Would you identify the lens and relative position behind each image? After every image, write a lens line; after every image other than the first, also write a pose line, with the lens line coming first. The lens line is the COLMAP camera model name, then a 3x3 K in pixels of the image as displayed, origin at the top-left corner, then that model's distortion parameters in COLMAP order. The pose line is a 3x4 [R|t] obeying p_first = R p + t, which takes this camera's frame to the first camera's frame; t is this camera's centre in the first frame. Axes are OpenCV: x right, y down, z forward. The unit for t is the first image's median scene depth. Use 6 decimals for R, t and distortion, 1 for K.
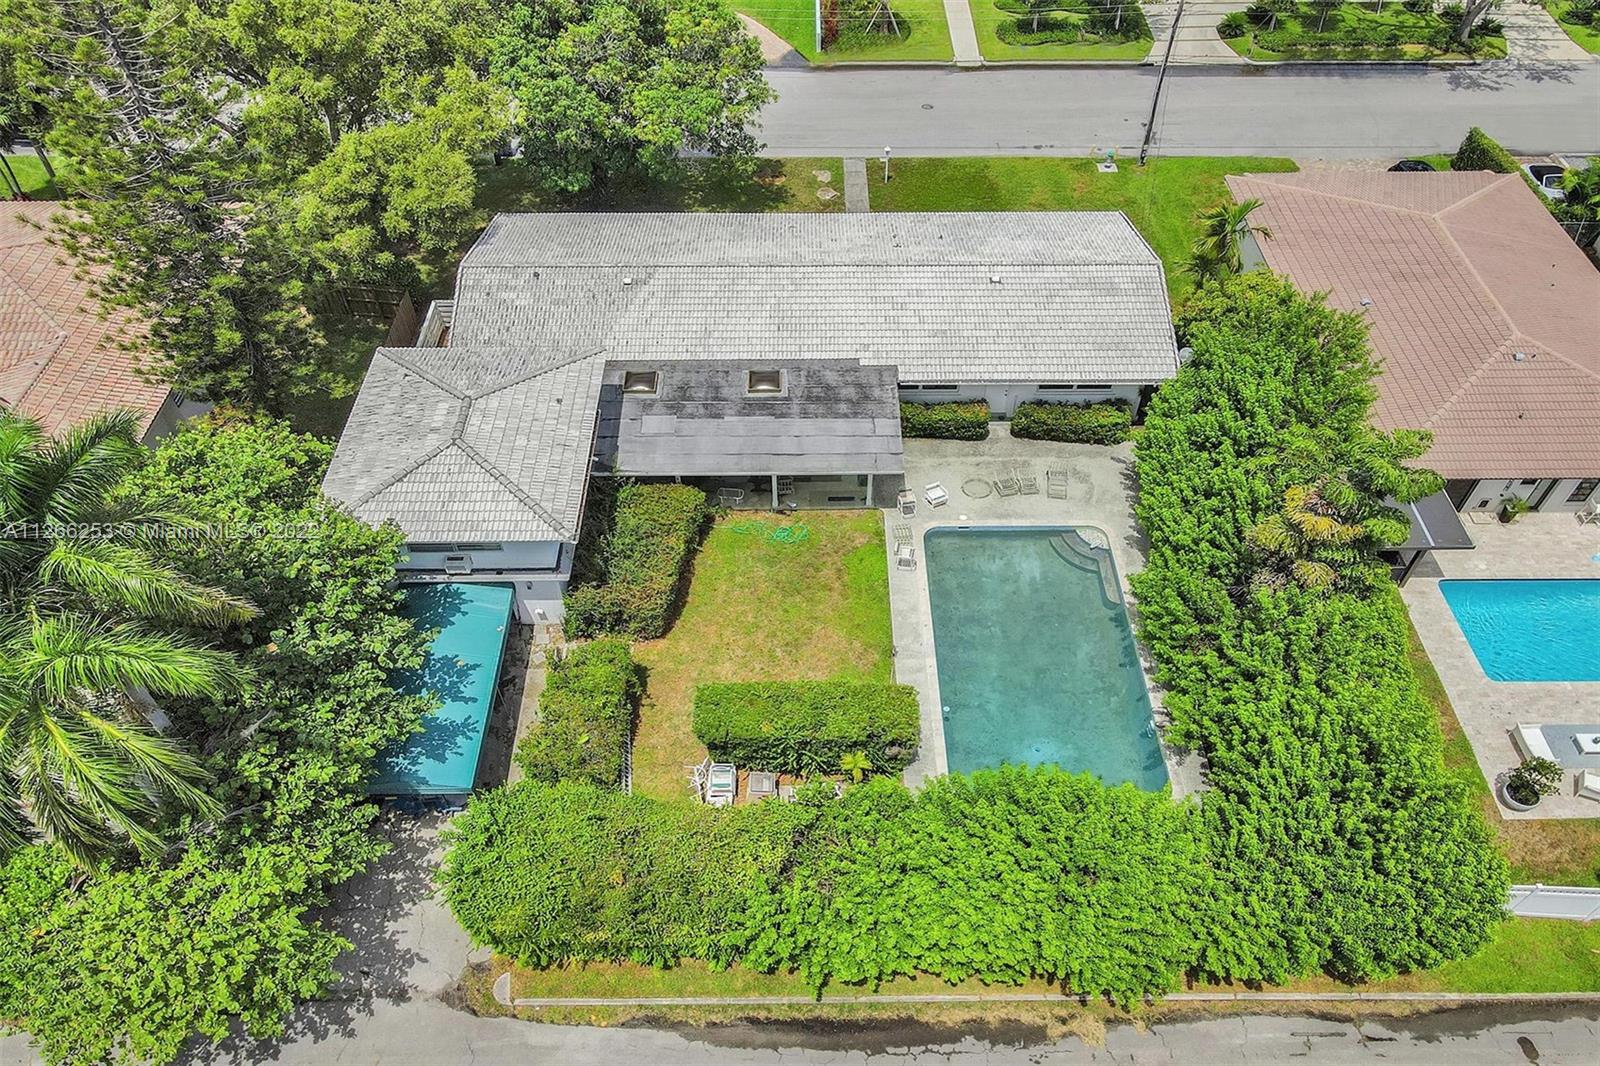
lens RADIAL K [[1034.3, 0, 826.5], [0, 1034.3, 537.0], [0, 0, 1]] dist [0.001435, 0.017873]
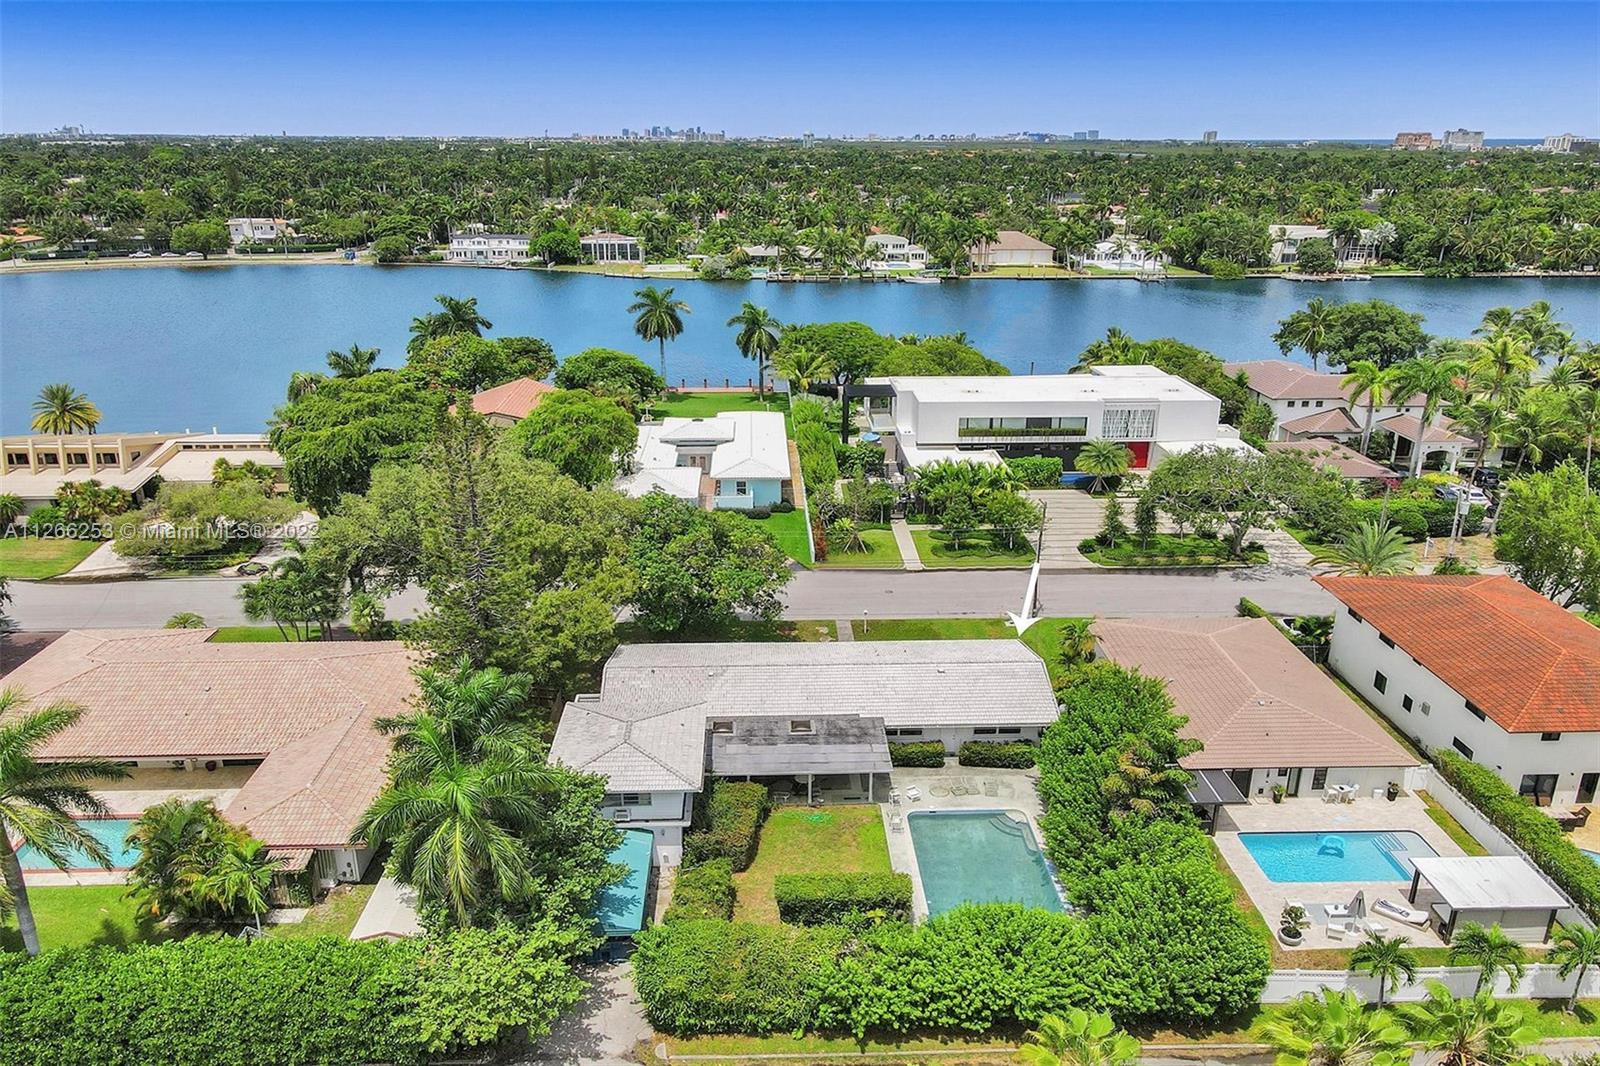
lens RADIAL K [[1034.3, 0, 826.5], [0, 1034.3, 537.0], [0, 0, 1]] dist [0.001435, 0.017873]
pose [[0.999069, -0.011004, 0.041707, -0.083640], [0.029870, 0.874039, -0.484937, 0.366927], [-0.031117, 0.485732, 0.873554, -0.527880]]
